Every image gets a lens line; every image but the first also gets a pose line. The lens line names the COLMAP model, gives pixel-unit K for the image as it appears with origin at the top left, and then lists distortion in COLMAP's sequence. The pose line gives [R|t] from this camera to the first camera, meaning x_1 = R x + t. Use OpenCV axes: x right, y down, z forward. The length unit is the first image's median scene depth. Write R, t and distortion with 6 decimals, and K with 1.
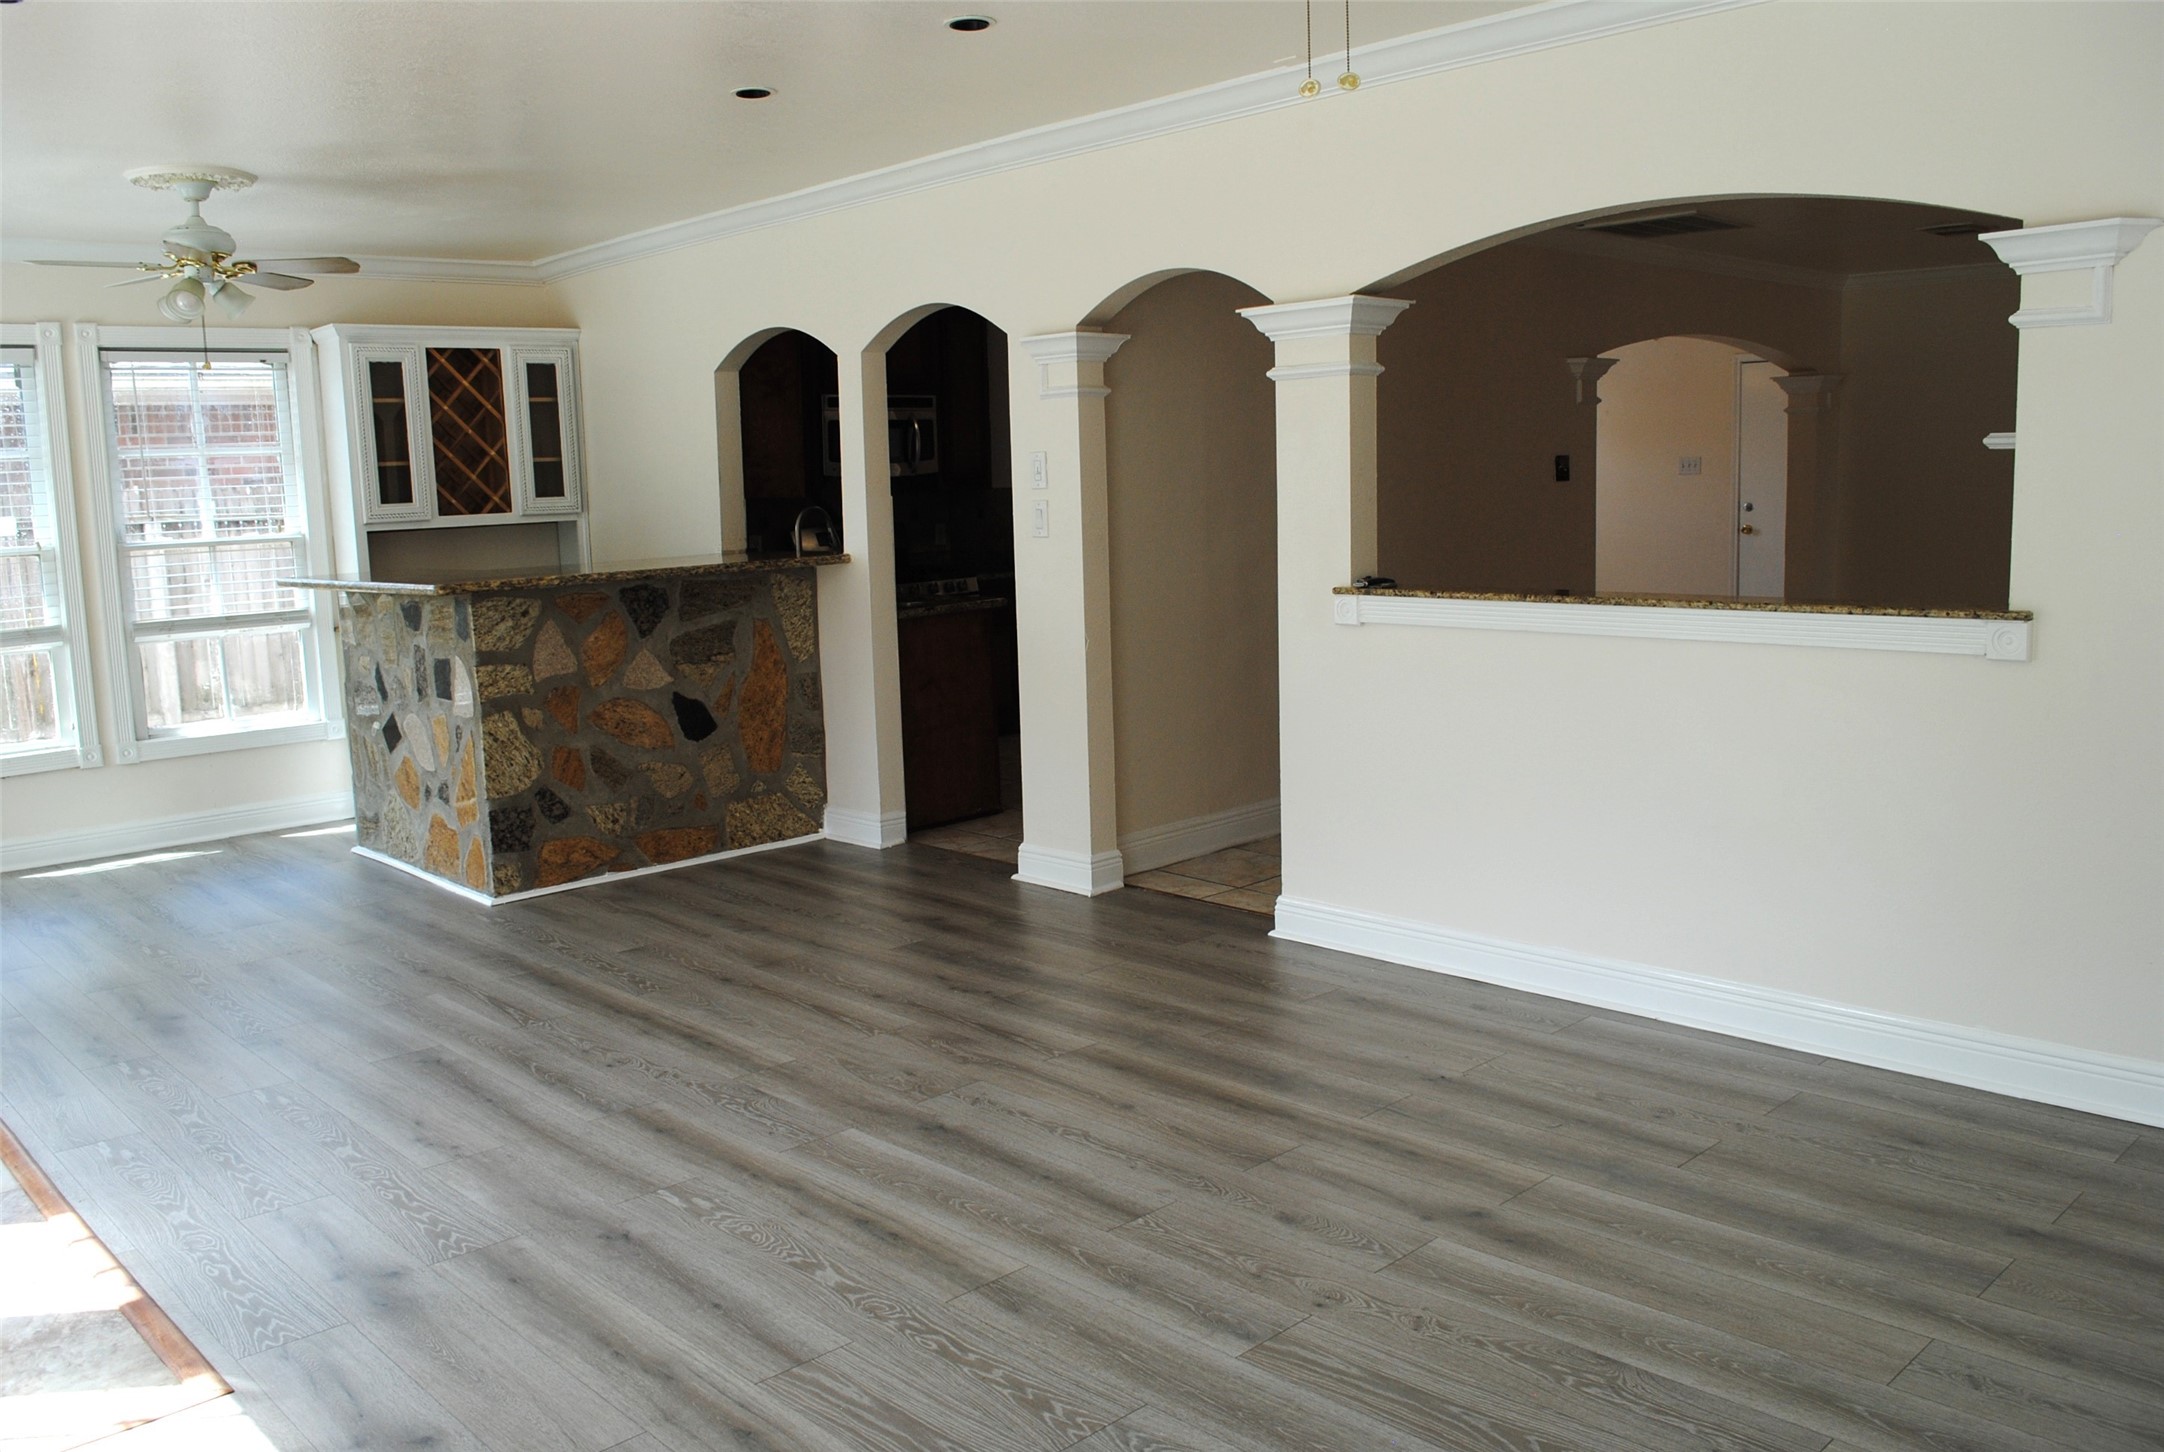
lens RADIAL K [[1712.1, 0, 1068.8], [0, 1712.1, 725.6], [0, 0, 1]] dist [-0.082892, 0.013126]
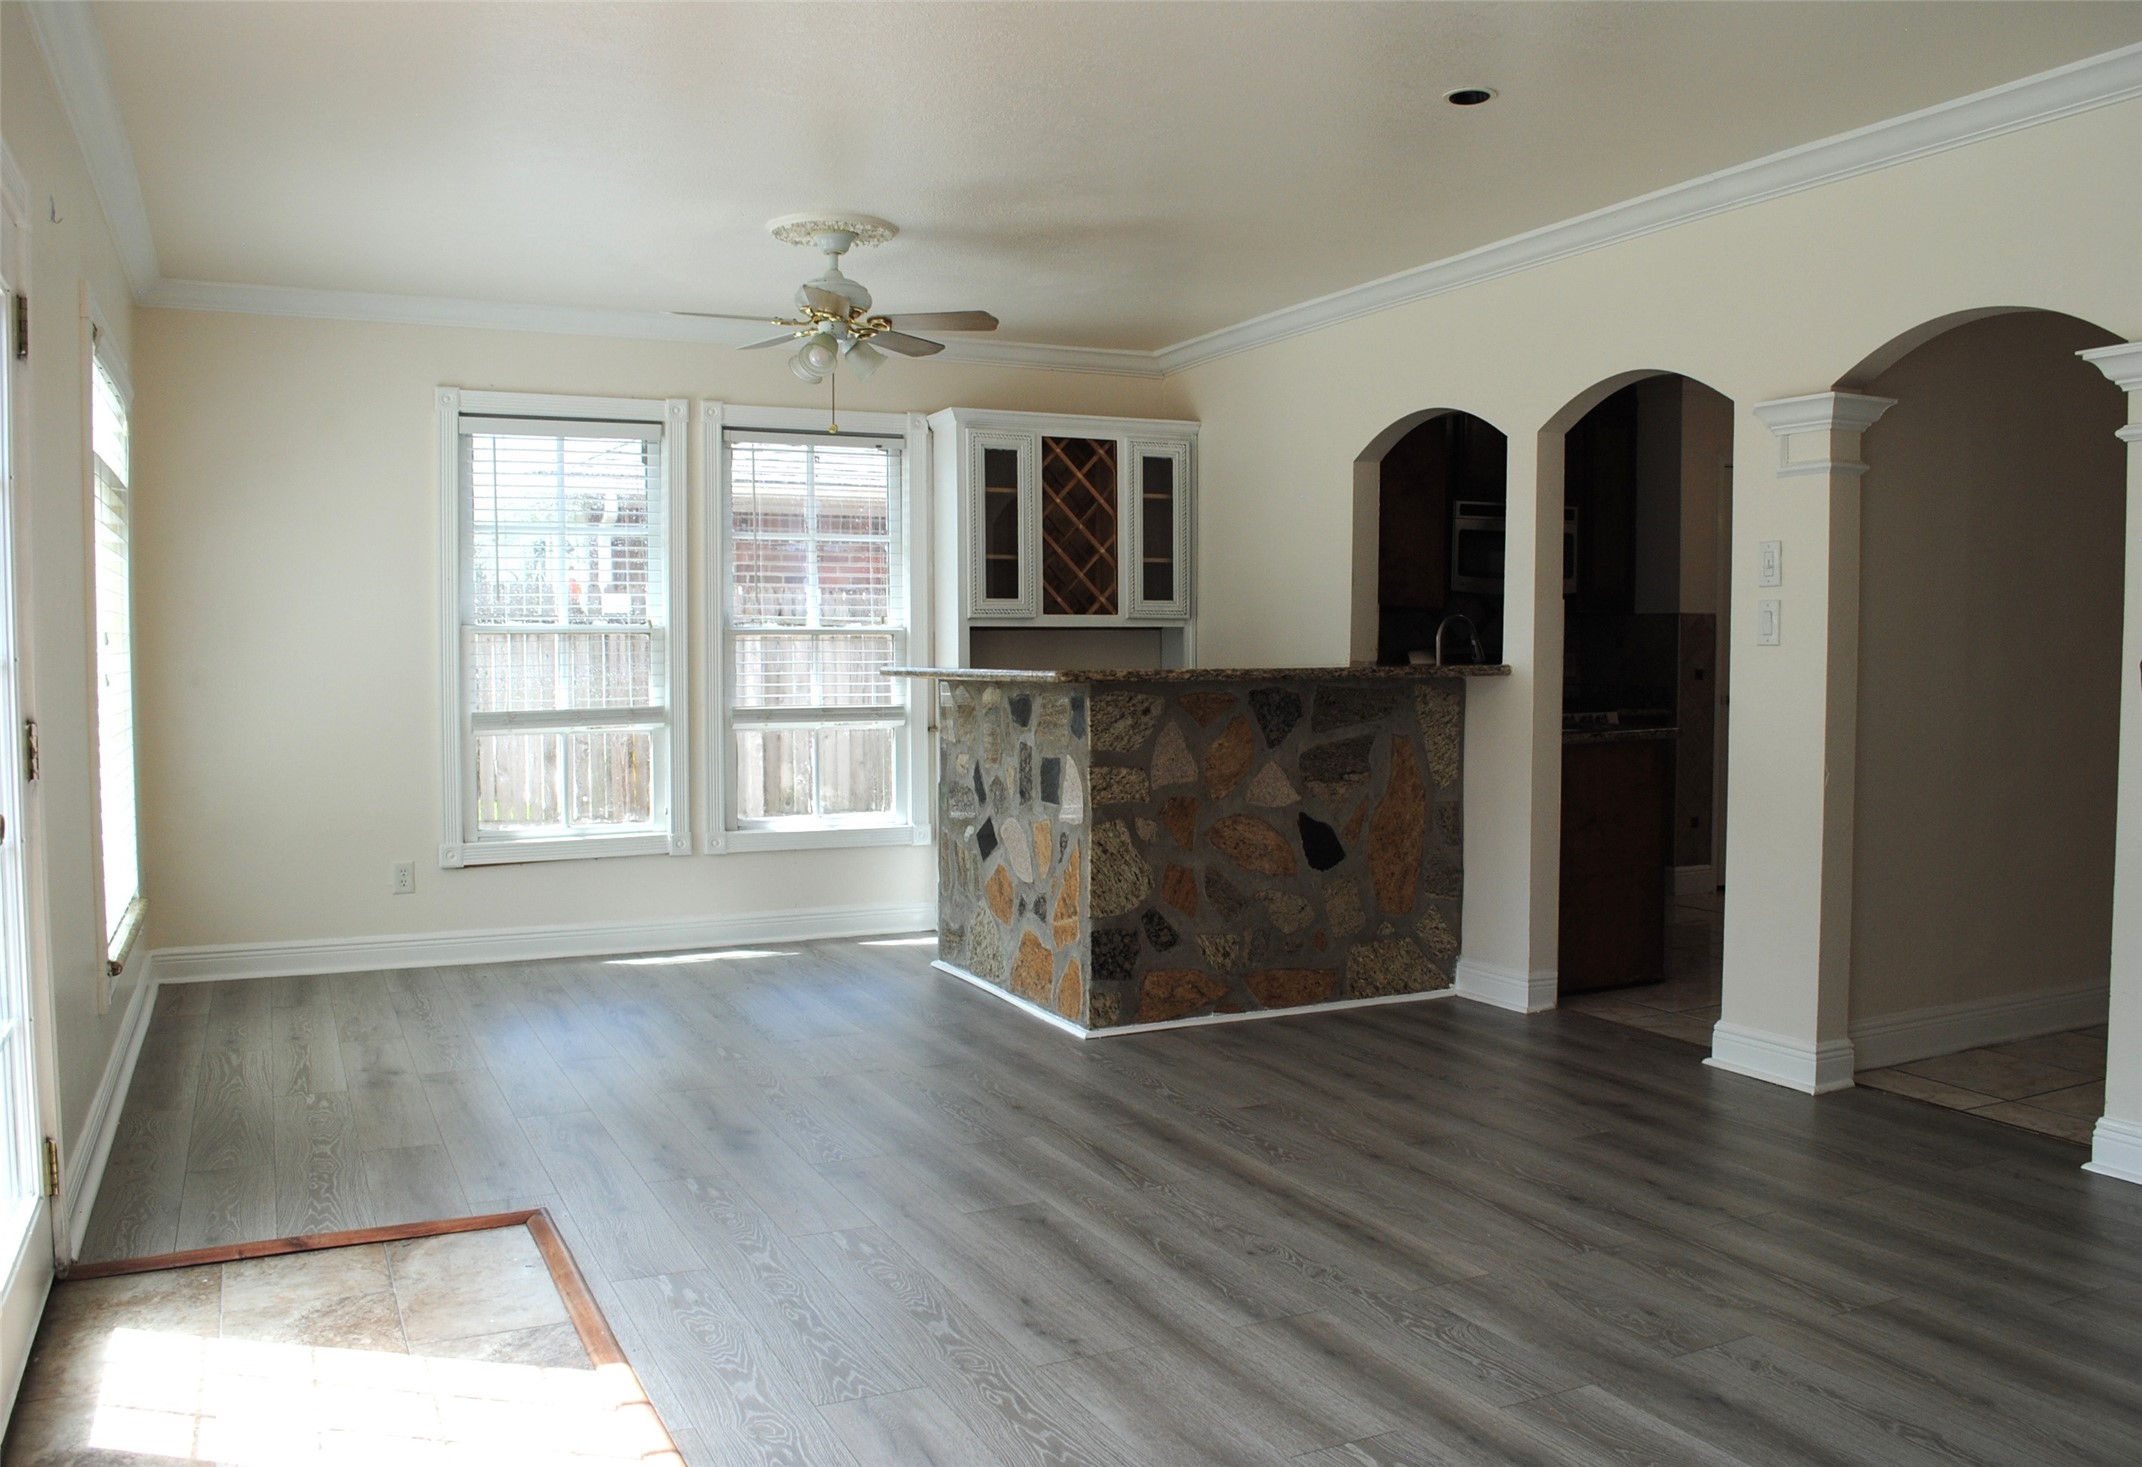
lens RADIAL K [[1714.4, 0, 1074.3], [0, 1714.4, 735.1], [0, 0, 1]] dist [-0.084124, 0.012077]
pose [[0.953415, 0.045473, -0.298215, -0.089102], [-0.071516, 0.994463, -0.077001, 0.018221], [0.293062, 0.094741, 0.951388, 0.137804]]
